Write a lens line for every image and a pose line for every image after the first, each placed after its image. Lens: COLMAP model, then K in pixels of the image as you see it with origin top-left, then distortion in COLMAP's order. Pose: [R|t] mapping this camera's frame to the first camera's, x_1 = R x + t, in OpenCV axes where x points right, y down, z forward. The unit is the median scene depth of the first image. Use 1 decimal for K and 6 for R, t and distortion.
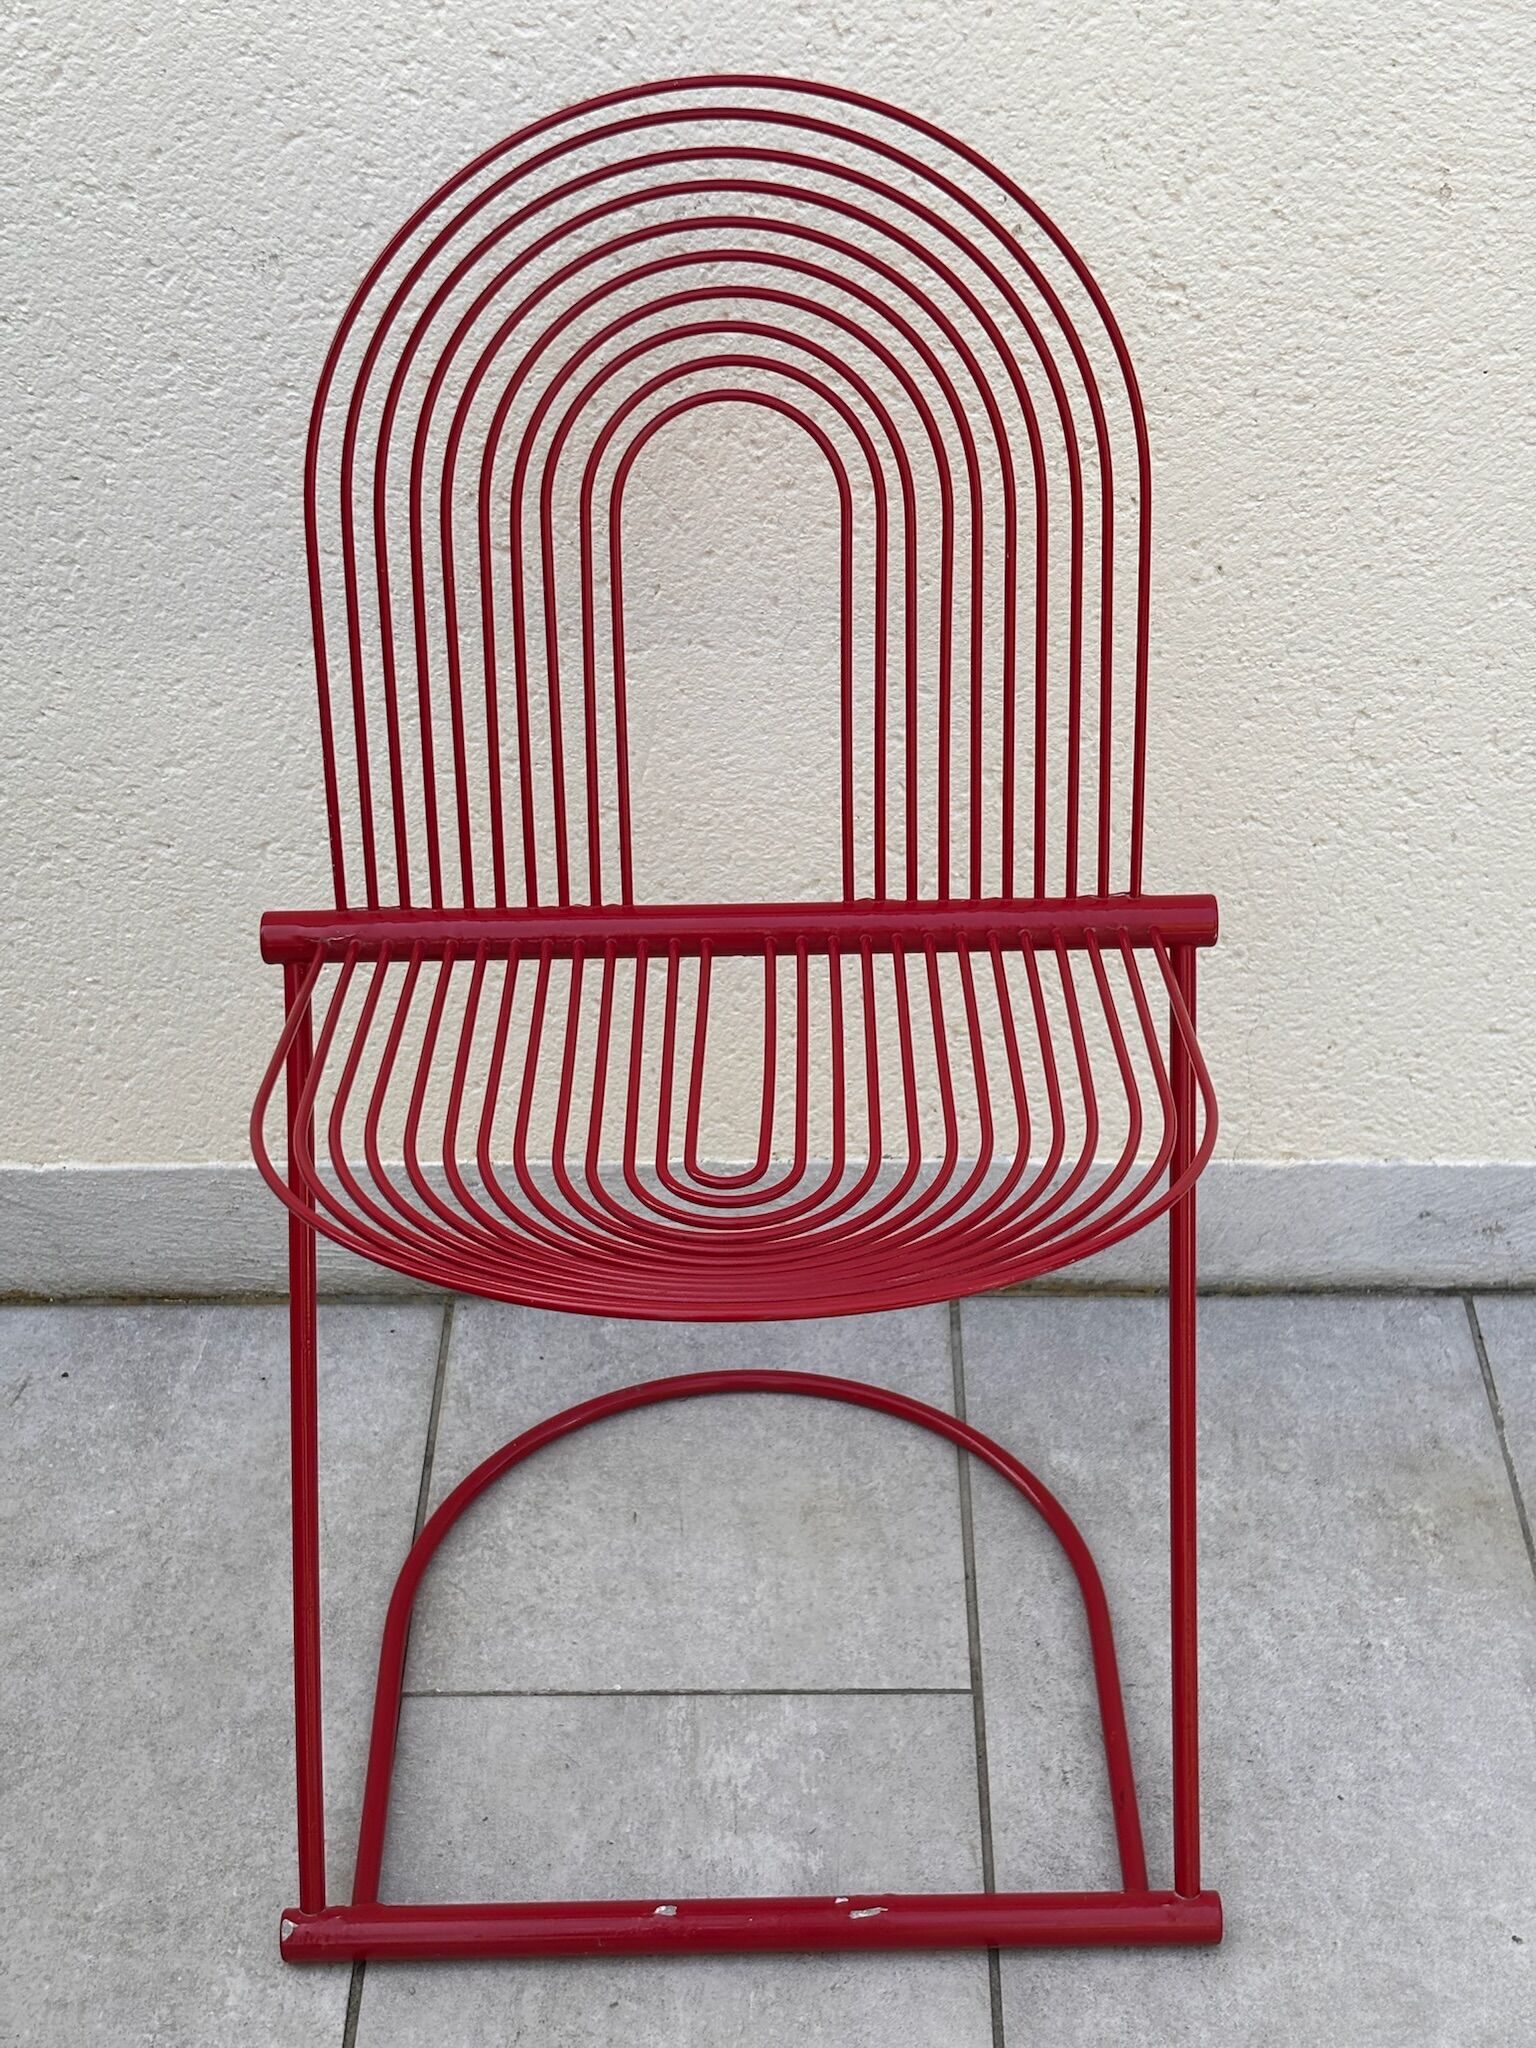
lens RADIAL K [[3132.9, 0, 762.9], [0, 3132.9, 1032.2], [0, 0, 1]] dist [0.248891, -1.045876]
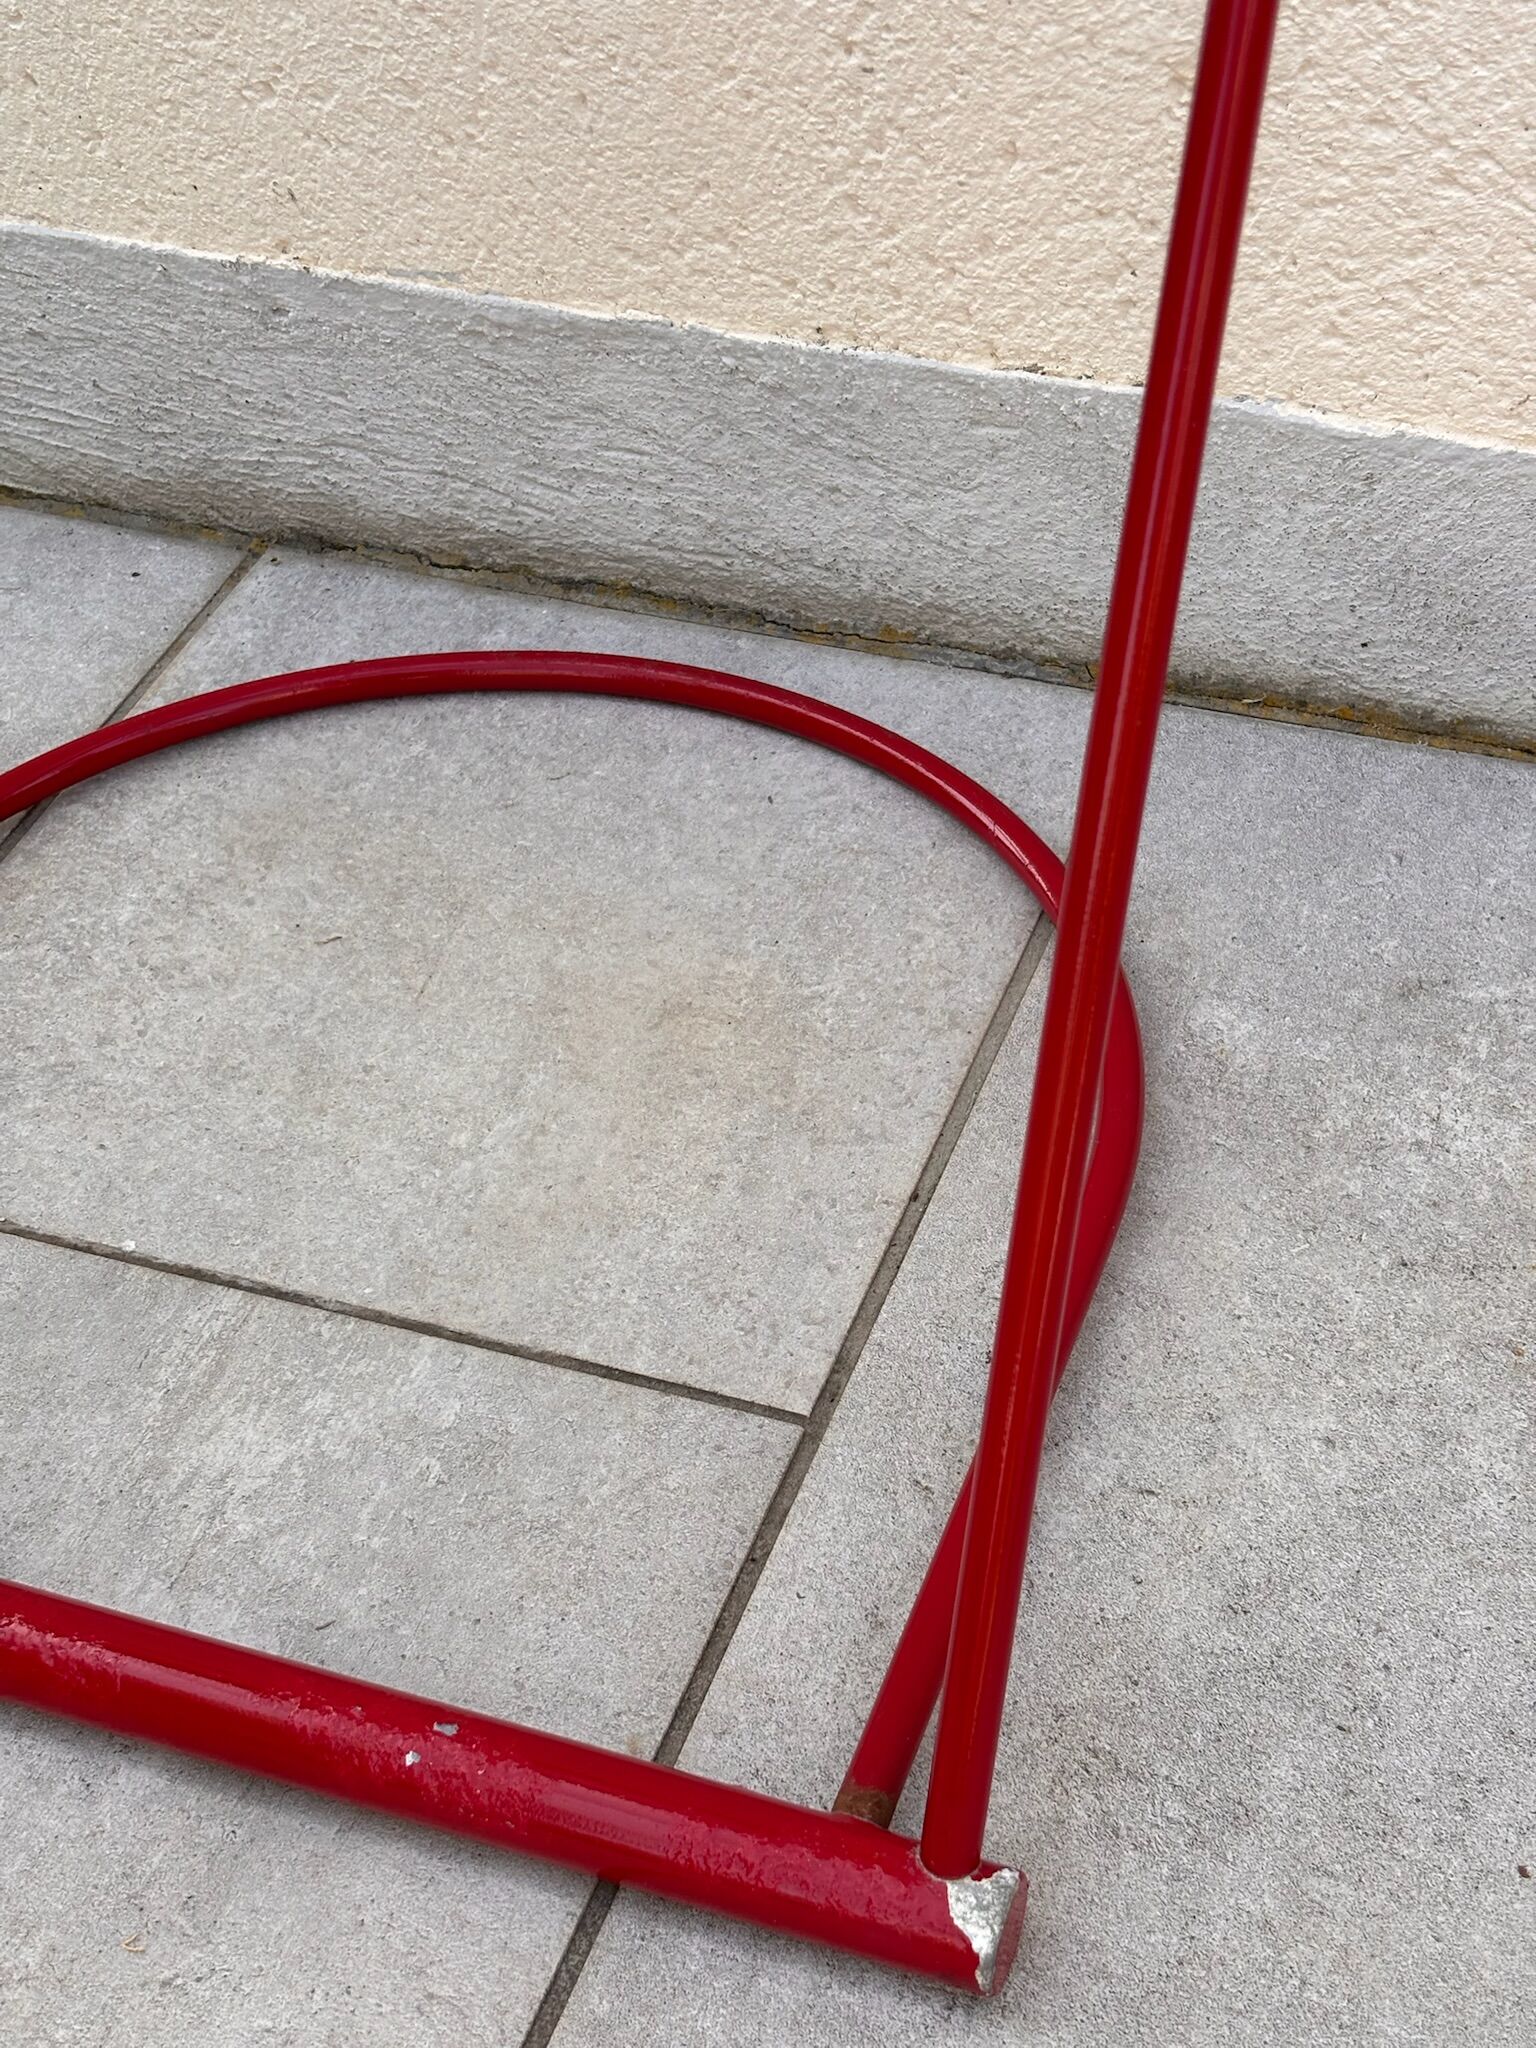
lens RADIAL K [[3117.7, 0, 780.7], [0, 3117.7, 1017.0], [0, 0, 1]] dist [0.262520, -1.143534]
pose [[0.942276, 0.200976, -0.267813, 0.172326], [-0.176927, 0.977905, 0.111349, 0.101536], [0.284274, -0.057538, 0.957015, 0.569233]]
